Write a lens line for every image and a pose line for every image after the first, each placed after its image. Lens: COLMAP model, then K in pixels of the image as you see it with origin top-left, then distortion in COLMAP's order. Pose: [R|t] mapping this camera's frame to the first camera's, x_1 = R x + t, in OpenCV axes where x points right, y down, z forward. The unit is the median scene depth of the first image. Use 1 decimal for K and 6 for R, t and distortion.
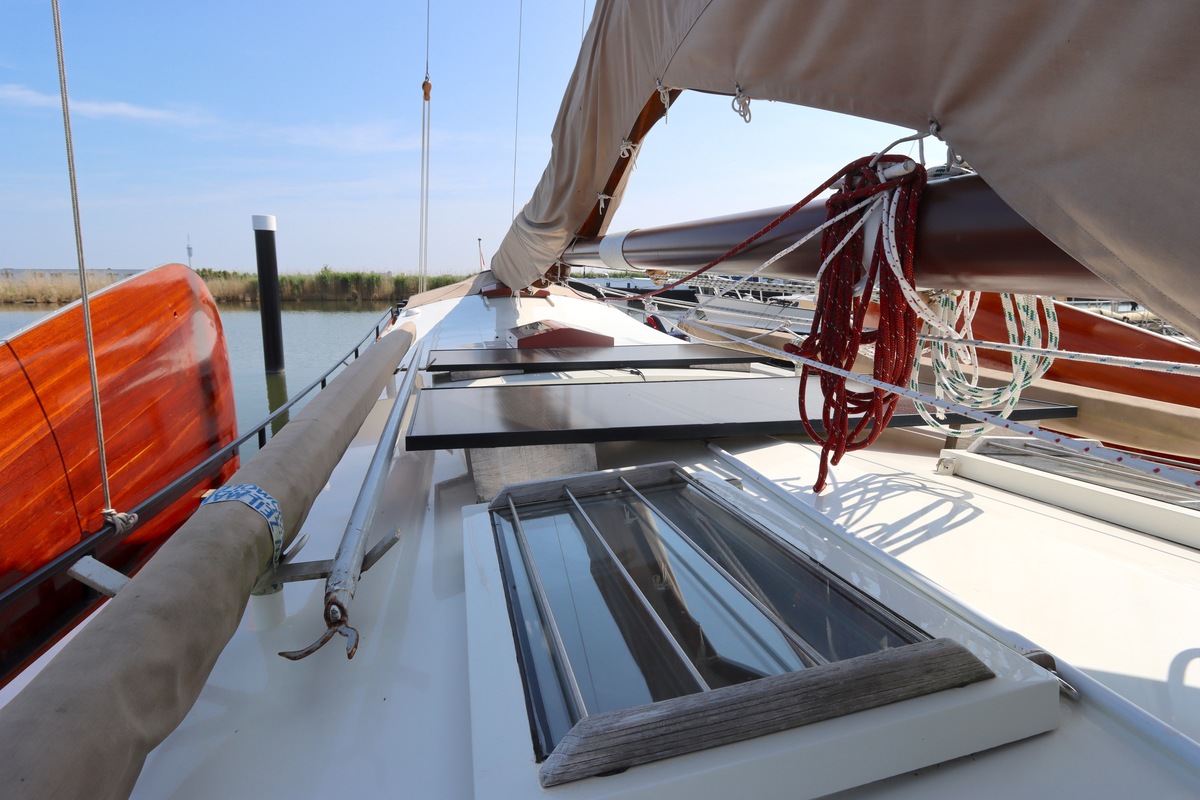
lens RADIAL K [[635.2, 0, 606.6], [0, 635.2, 400.7], [0, 0, 1]] dist [-0.006415, -0.001341]
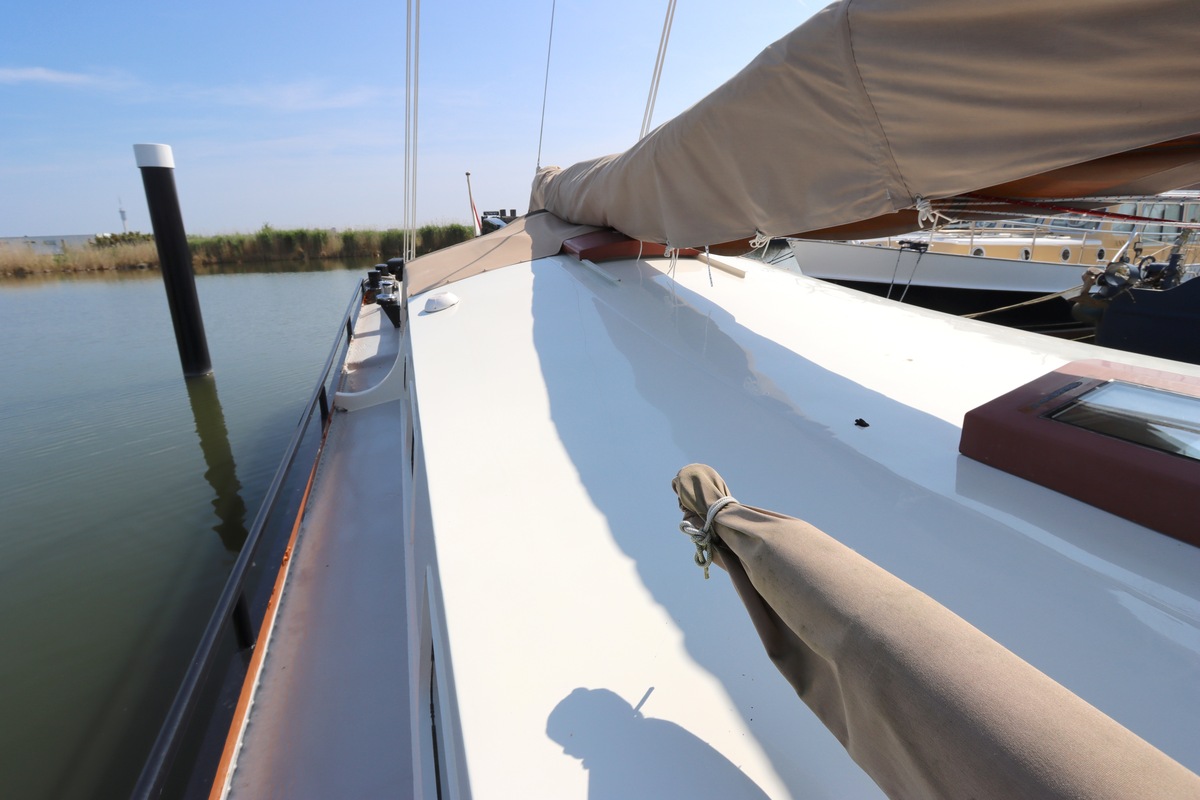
lens RADIAL K [[575.1, 0, 598.5], [0, 575.1, 406.7], [0, 0, 1]] dist [-0.010451, -0.000201]
pose [[0.994983, -0.061557, 0.078861, -0.769967], [0.052133, 0.991828, 0.116442, -0.356802], [-0.085385, -0.111746, 0.990062, 1.905555]]
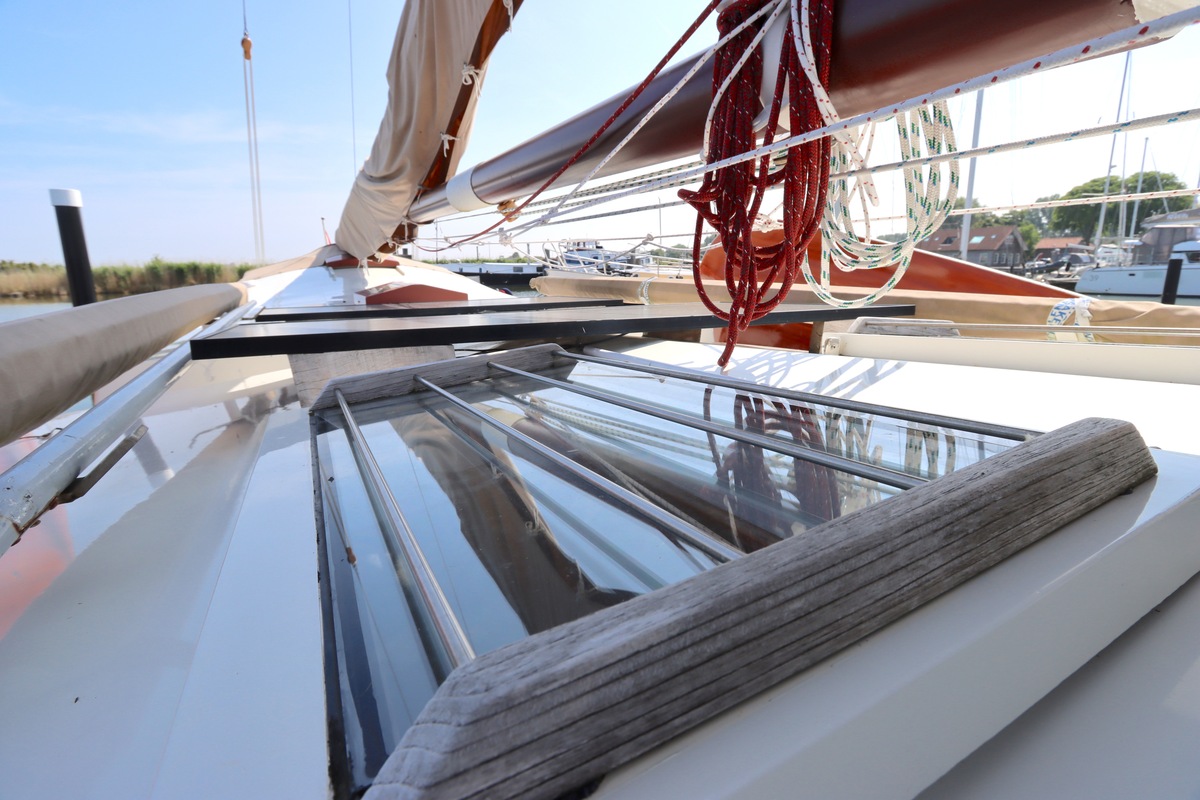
lens RADIAL K [[568.5, 0, 607.7], [0, 568.5, 406.5], [0, 0, 1]] dist [-0.028388, 0.008113]
pose [[0.968433, -0.071240, 0.238877, -0.004914], [0.058601, 0.996500, 0.059611, 0.082400], [-0.242287, -0.043731, 0.969218, 0.163432]]
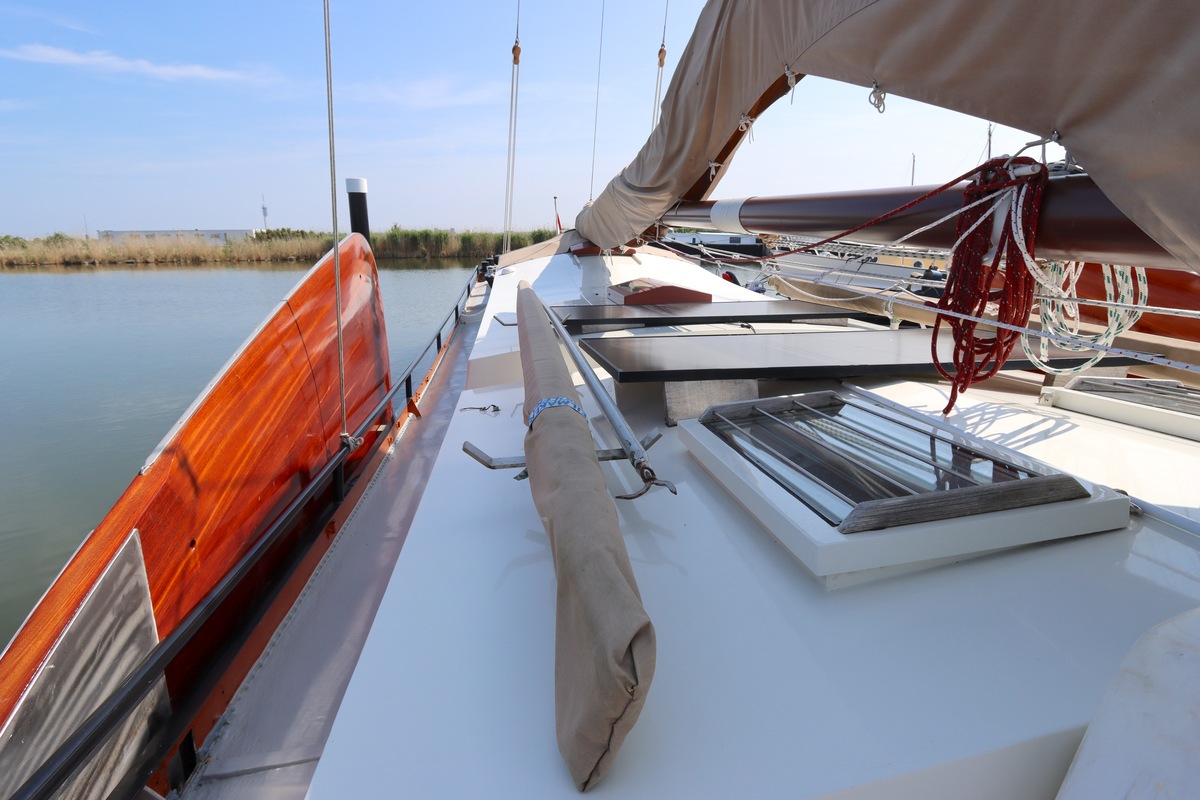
lens RADIAL K [[635.2, 0, 606.5], [0, 635.2, 400.9], [0, 0, 1]] dist [-0.006415, -0.001341]
pose [[0.995812, 0.011164, -0.090744, -0.146934], [-0.004892, 0.997601, 0.069049, 0.016681], [0.091297, -0.068316, 0.993478, -0.219101]]
